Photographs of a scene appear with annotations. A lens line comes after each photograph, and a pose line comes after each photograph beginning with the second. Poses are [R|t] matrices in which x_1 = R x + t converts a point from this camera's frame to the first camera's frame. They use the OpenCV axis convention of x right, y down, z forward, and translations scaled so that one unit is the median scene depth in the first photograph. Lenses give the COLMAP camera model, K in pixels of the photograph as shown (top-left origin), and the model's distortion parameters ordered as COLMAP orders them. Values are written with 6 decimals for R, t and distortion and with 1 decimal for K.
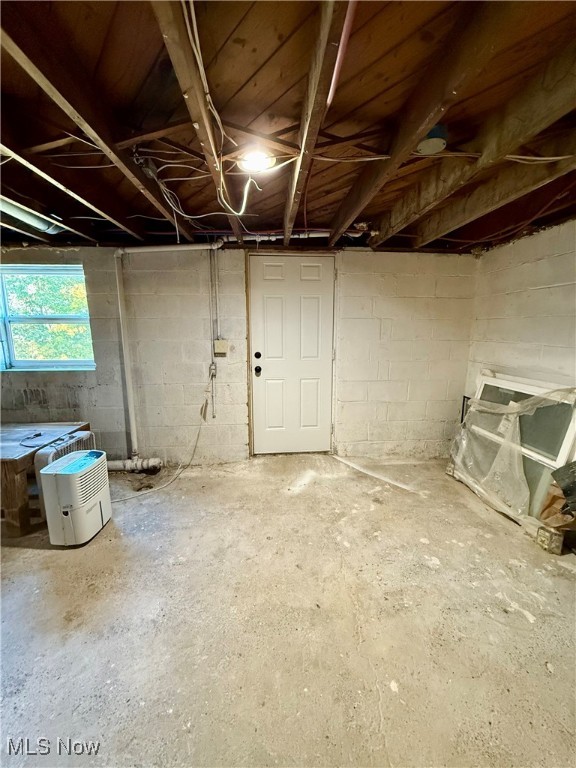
lens RADIAL K [[309.4, 0, 289.9], [0, 309.4, 381.4], [0, 0, 1]] dist [-0.000302, 0.000157]
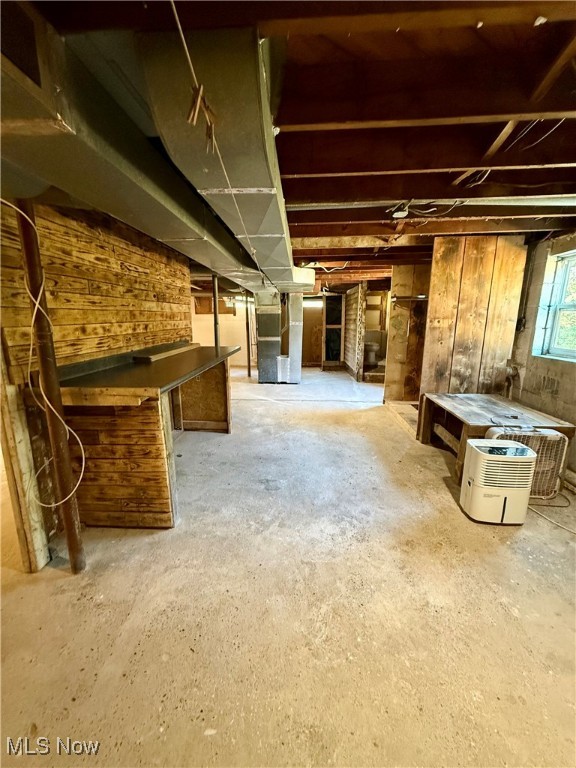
lens RADIAL K [[309.4, 0, 287.9], [0, 309.4, 383.0], [0, 0, 1]] dist [-0.000302, 0.000157]
pose [[-0.129345, 0.205376, -0.970098, 0.360498], [-0.162667, 0.960668, 0.225068, -0.064230], [0.978166, 0.186914, -0.090850, 0.391657]]
